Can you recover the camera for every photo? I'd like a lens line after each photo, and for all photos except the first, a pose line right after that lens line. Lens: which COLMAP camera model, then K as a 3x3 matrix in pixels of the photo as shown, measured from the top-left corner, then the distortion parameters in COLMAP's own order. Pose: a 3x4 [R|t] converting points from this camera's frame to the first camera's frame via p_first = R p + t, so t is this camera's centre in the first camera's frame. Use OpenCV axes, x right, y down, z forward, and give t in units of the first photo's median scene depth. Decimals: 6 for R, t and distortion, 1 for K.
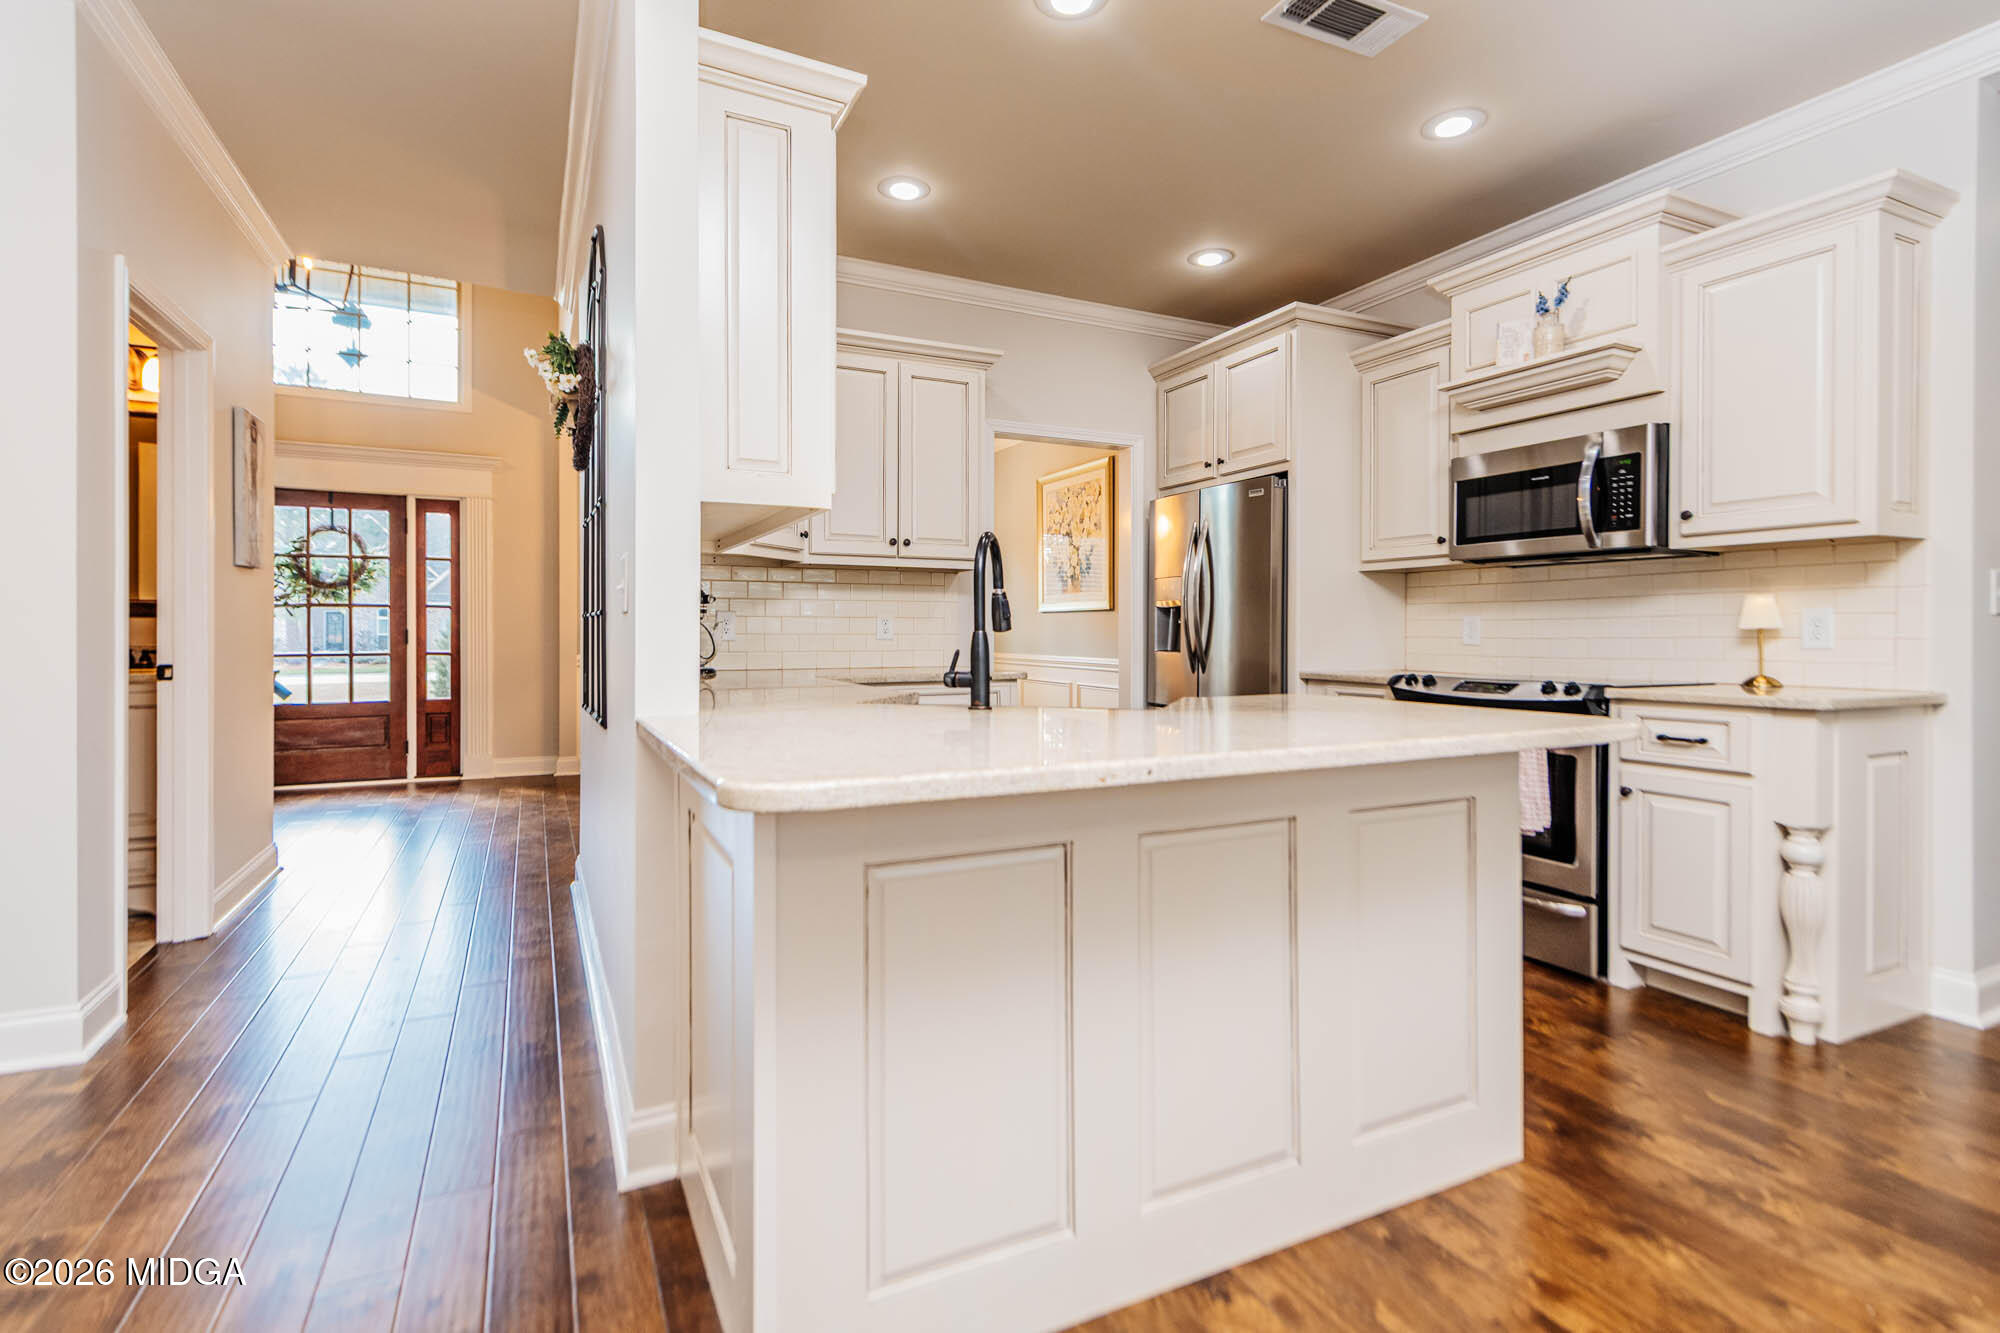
lens RADIAL K [[958.5, 0, 998.6], [0, 958.5, 625.7], [0, 0, 1]] dist [-0.000451, -0.005234]
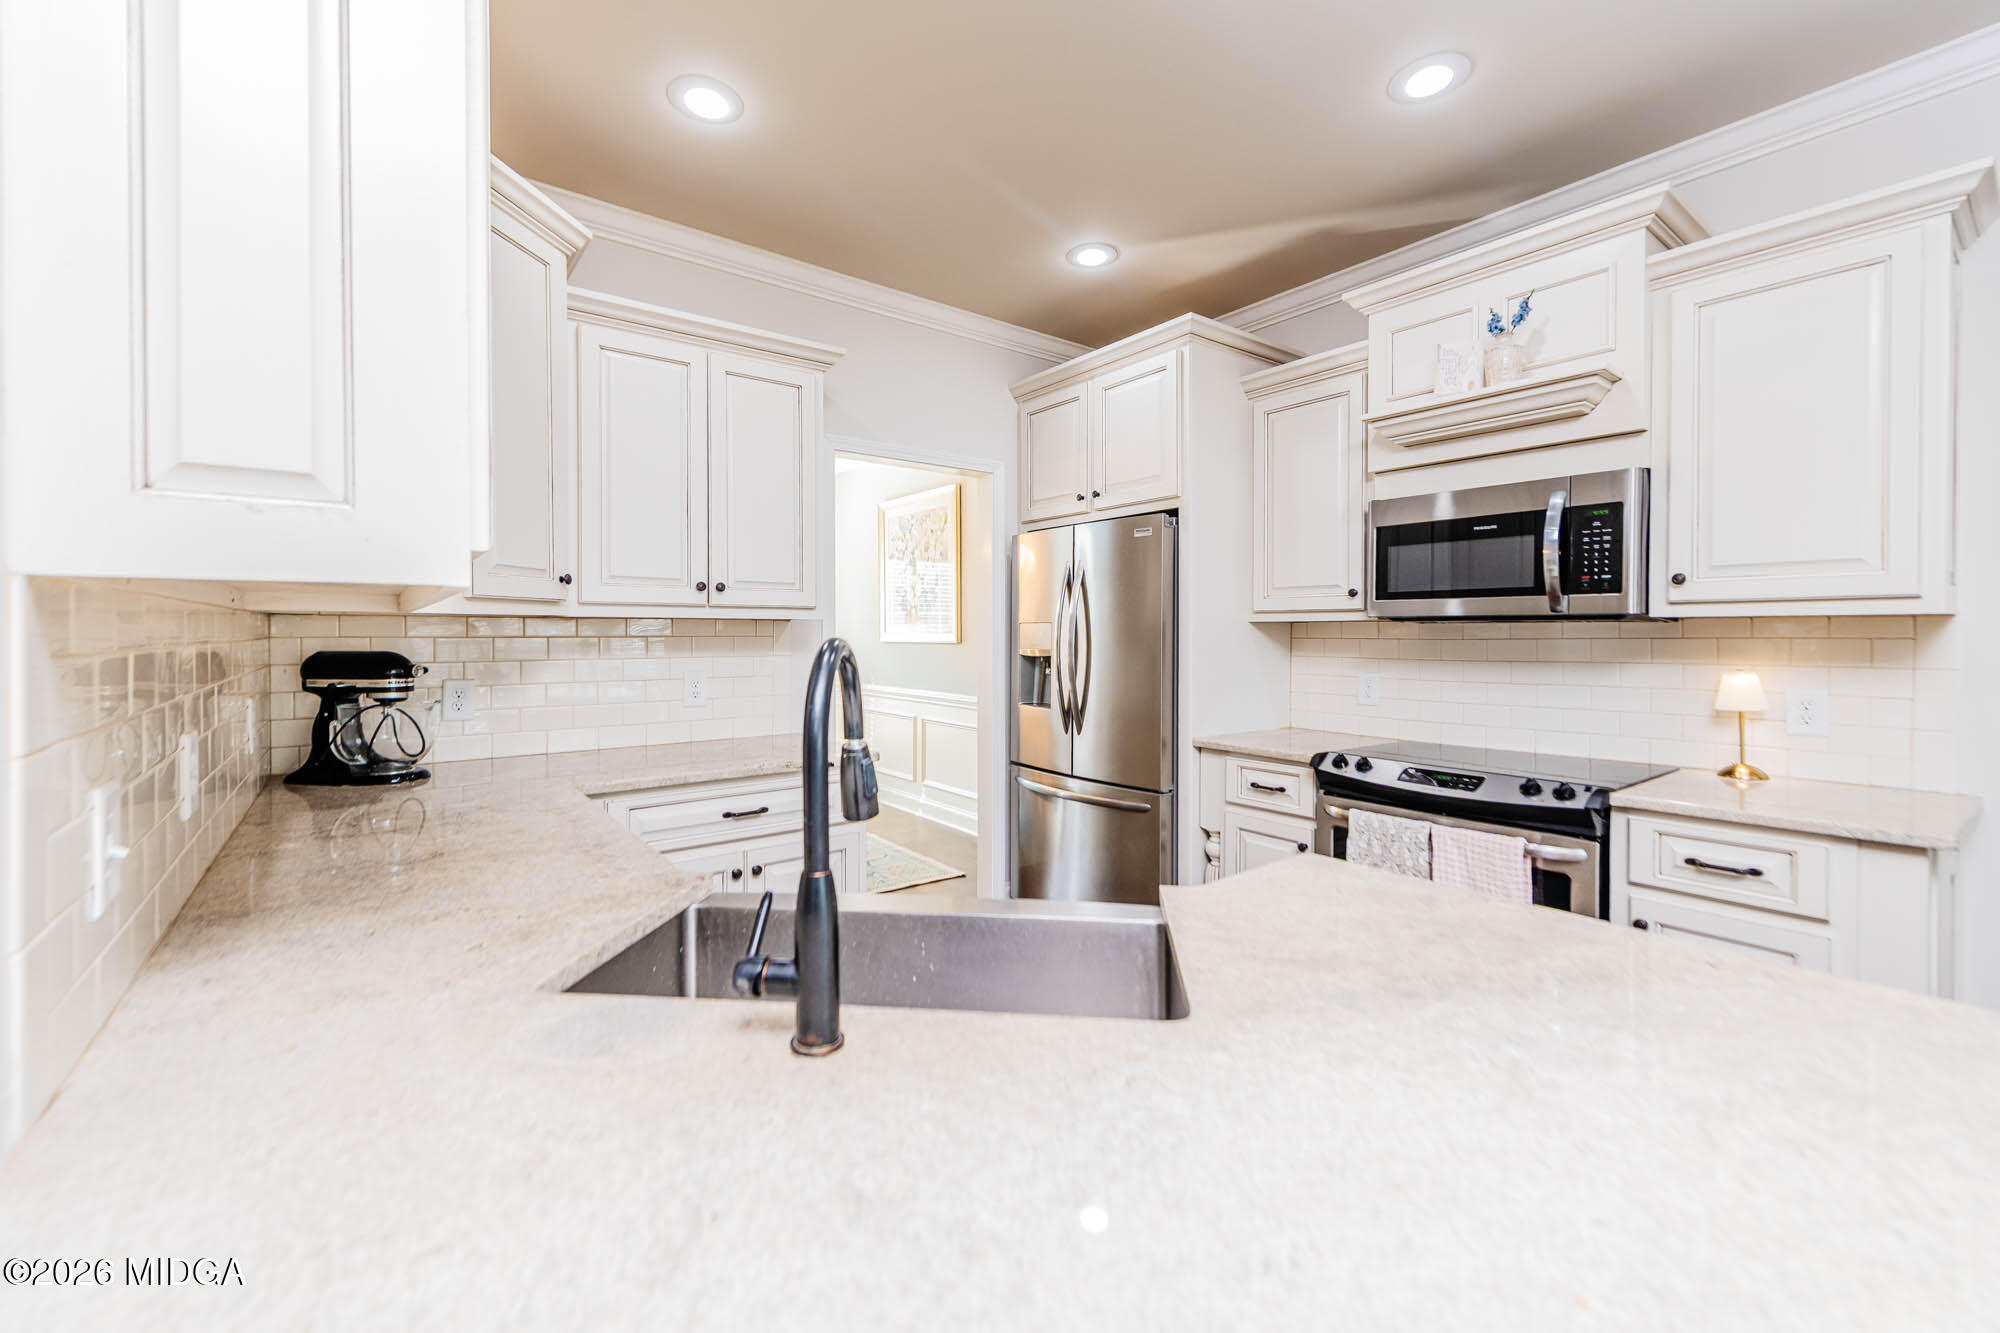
lens RADIAL K [[861.5, 0, 1016.3], [0, 861.5, 637.4], [0, 0, 1]] dist [0.017060, -0.006903]
pose [[0.978756, -0.002392, 0.205014, -0.006200], [0.001568, 0.999990, 0.004182, -0.062360], [-0.205022, -0.003772, 0.978750, 0.342520]]
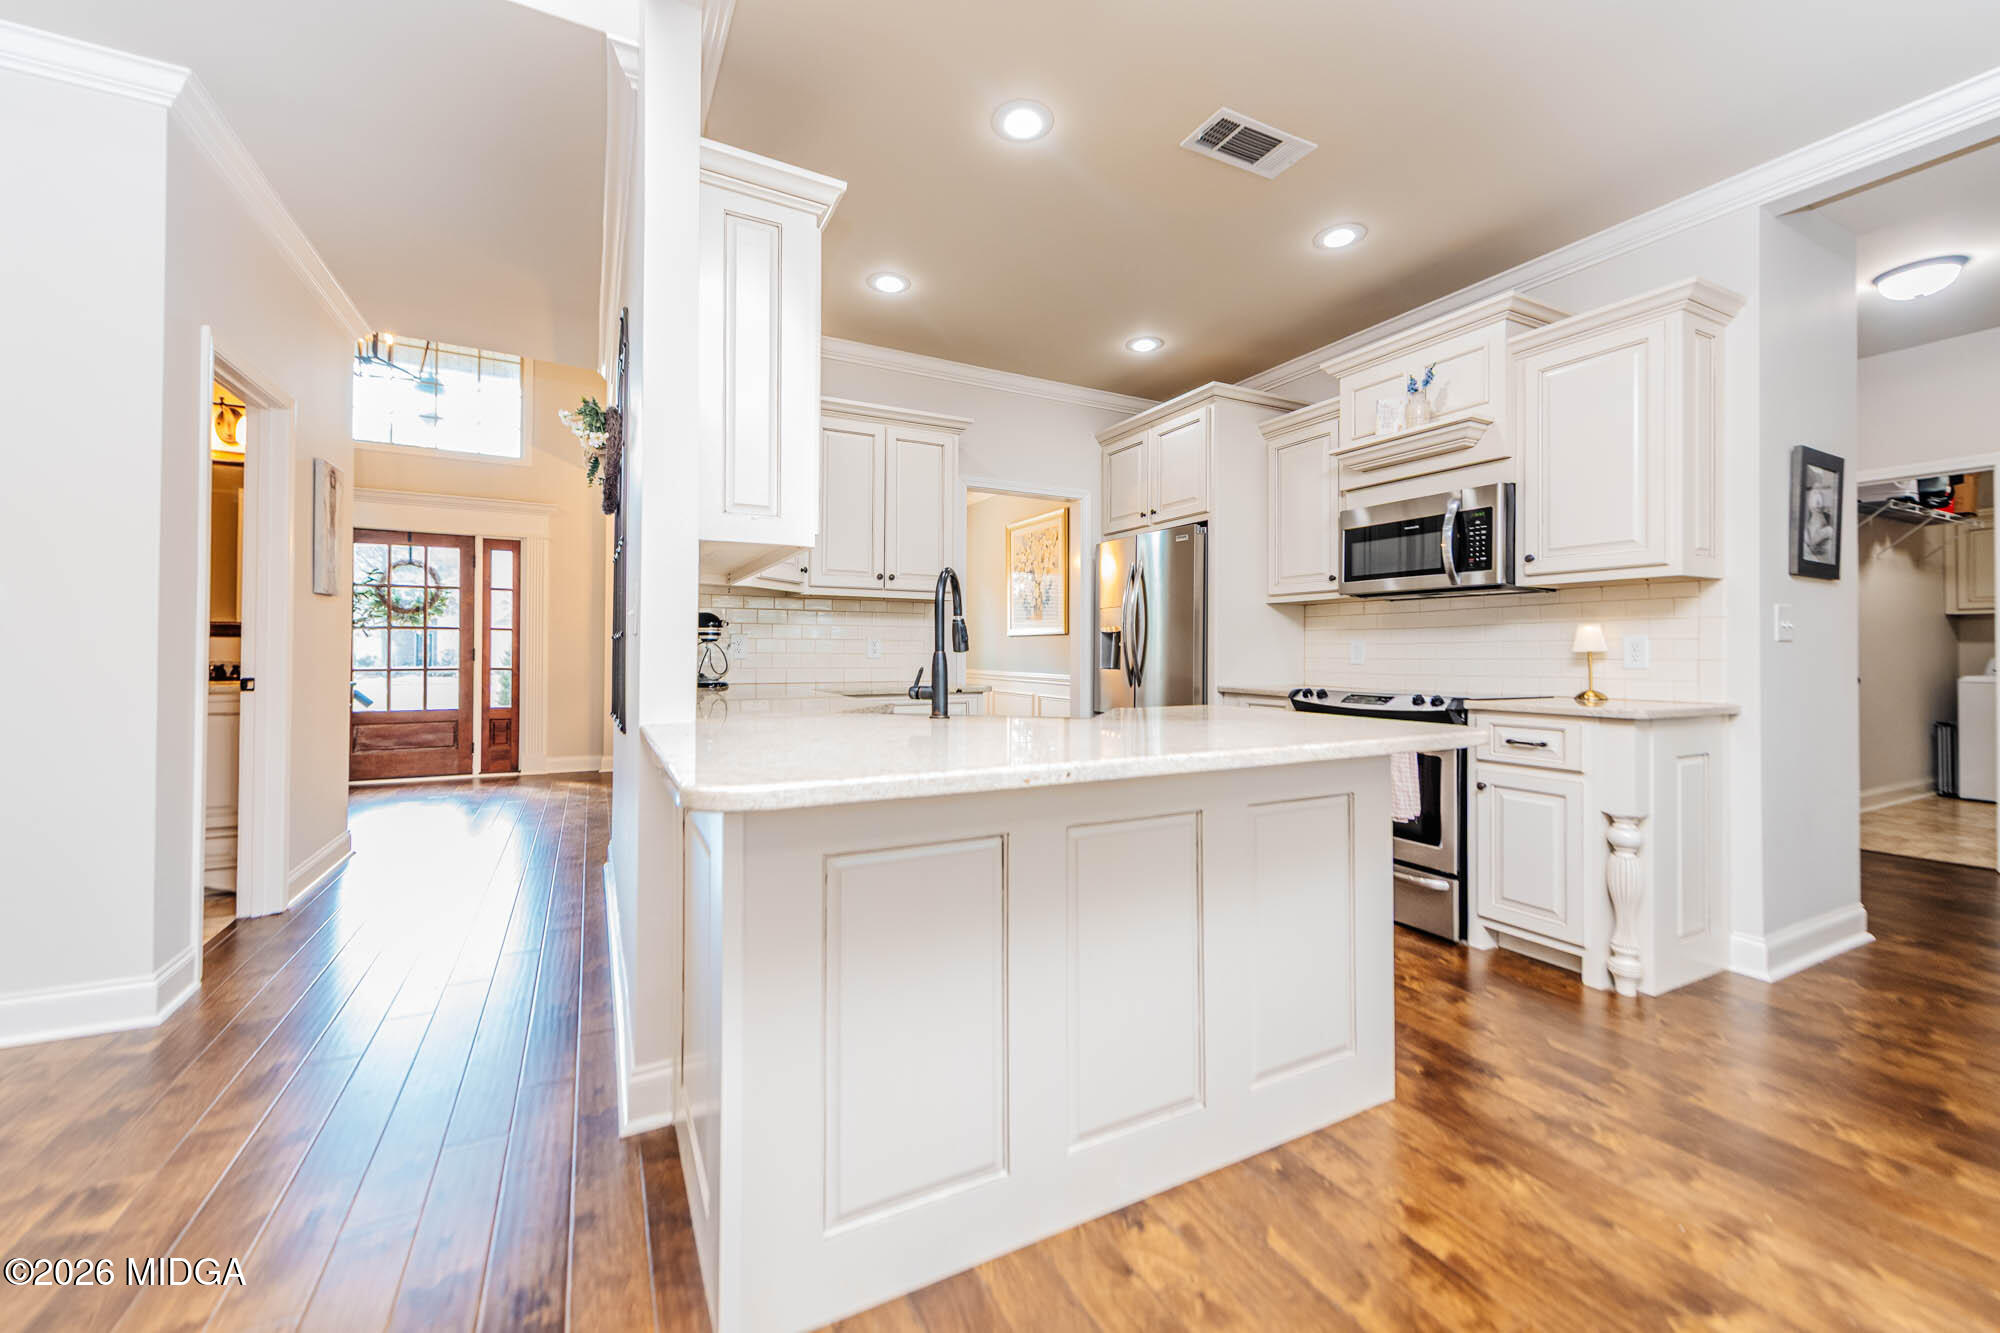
lens RADIAL K [[787.8, 0, 1000.7], [0, 787.8, 635.6], [0, 0, 1]] dist [0.000250, -0.004815]
pose [[0.999599, 0.004222, 0.027983, 0.016881], [-0.003818, 0.999888, -0.014496, -0.000210], [-0.028041, 0.014383, 0.999503, 0.017217]]
